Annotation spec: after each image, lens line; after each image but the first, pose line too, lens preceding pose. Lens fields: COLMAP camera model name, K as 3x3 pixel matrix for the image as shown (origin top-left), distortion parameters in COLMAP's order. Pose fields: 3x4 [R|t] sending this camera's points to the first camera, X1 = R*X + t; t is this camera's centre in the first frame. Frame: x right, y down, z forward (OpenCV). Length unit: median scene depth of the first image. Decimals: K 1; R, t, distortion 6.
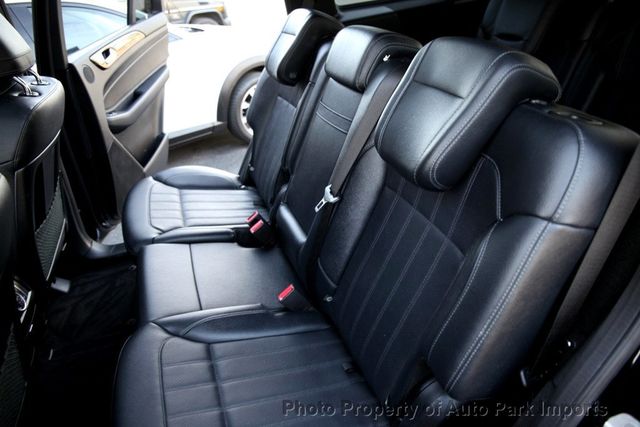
lens RADIAL K [[434.1, 0, 327.4], [0, 434.1, 213.9], [0, 0, 1]] dist [-0.109647, 0.085225]
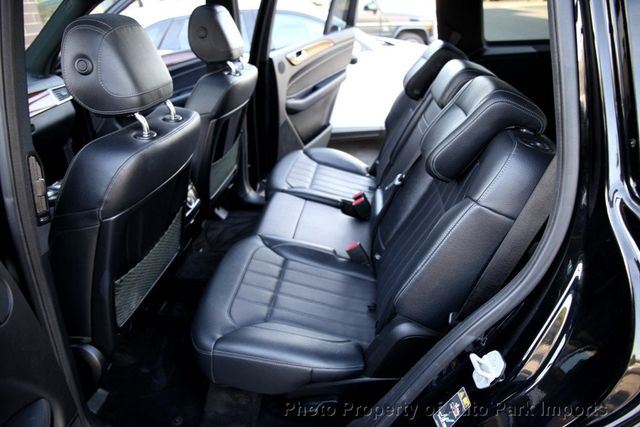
lens RADIAL K [[434.1, 0, 327.4], [0, 434.1, 213.9], [0, 0, 1]] dist [-0.109647, 0.085225]
pose [[0.891949, 0.258743, -0.370782, 0.249369], [-0.271091, 0.962358, 0.019429, 0.066911], [0.361852, 0.083186, 0.928516, -0.227583]]
